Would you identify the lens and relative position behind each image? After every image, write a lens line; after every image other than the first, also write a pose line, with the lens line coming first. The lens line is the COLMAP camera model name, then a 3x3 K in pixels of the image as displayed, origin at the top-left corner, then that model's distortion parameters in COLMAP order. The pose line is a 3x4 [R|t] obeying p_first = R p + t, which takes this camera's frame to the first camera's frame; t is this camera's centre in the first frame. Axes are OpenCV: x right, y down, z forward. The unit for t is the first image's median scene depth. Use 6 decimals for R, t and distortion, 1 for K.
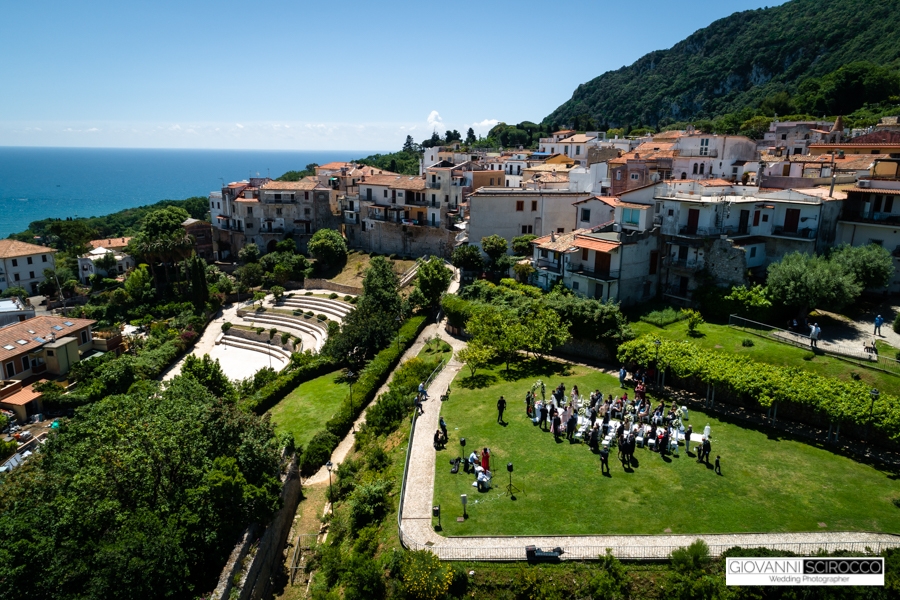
lens RADIAL K [[573.6, 0, 449.9], [0, 573.6, 299.4], [0, 0, 1]] dist [0.007057, 0.000581]
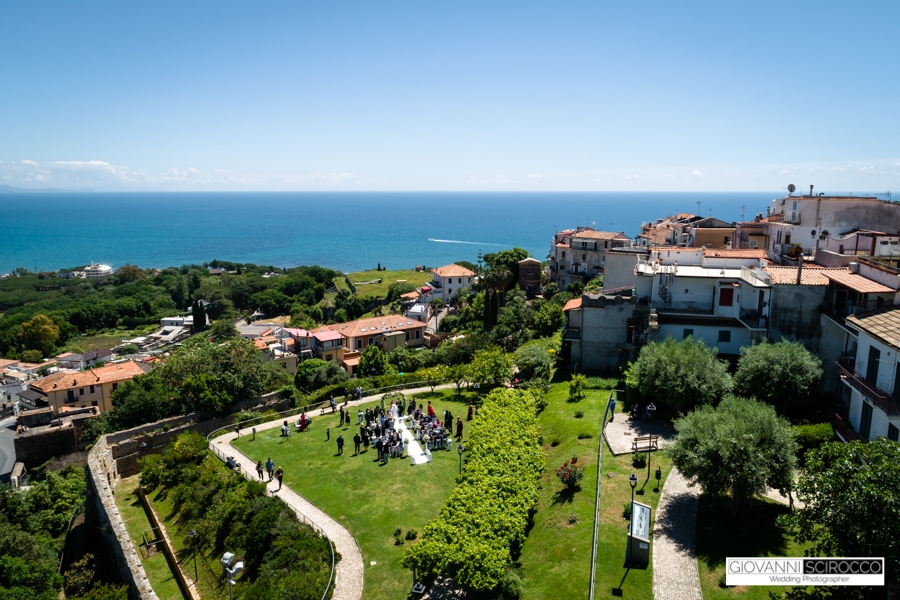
lens RADIAL K [[573.6, 0, 449.6], [0, 573.6, 300.6], [0, 0, 1]] dist [0.007057, 0.000581]
pose [[0.695473, 0.126631, -0.707306, 0.322017], [-0.179052, 0.983840, 0.000084, -0.023651], [0.695886, 0.126586, 0.706908, 0.041010]]
